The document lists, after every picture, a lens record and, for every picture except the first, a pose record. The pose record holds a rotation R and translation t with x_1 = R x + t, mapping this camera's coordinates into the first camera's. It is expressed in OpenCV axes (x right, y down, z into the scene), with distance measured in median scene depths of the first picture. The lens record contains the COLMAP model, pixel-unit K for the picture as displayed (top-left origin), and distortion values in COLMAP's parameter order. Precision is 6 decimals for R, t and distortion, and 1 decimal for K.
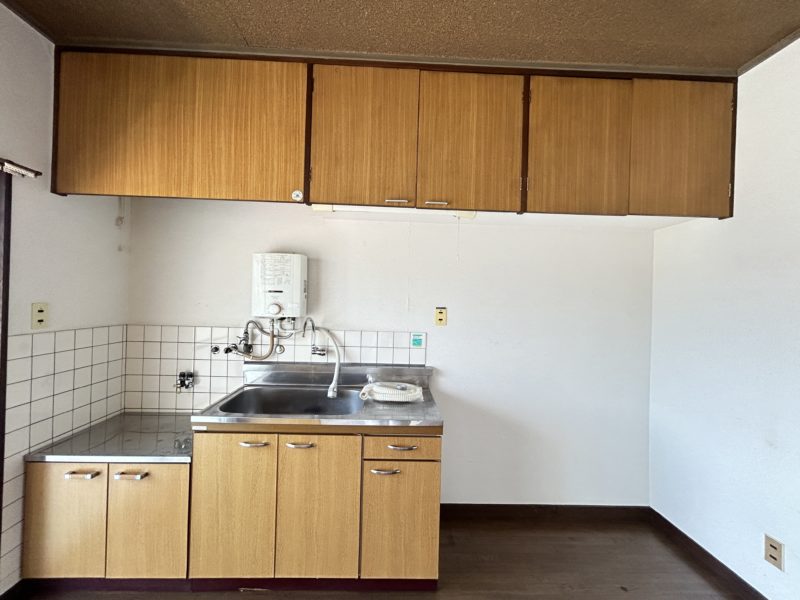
lens RADIAL K [[324.4, 0, 400.0], [0, 324.4, 300.0], [0, 0, 1]] dist [-0.000918, -0.000024]
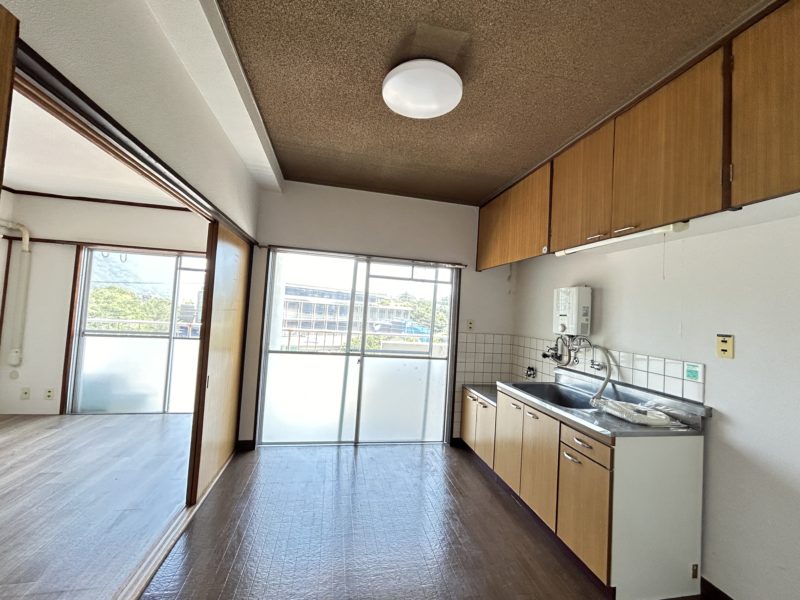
lens RADIAL K [[324.4, 0, 400.0], [0, 324.4, 300.0], [0, 0, 1]] dist [-0.000918, -0.000024]
pose [[0.172357, -0.054319, -0.983536, 0.833051], [-0.053373, 0.996497, -0.064388, 0.033470], [0.983588, 0.063592, 0.168854, 0.084333]]
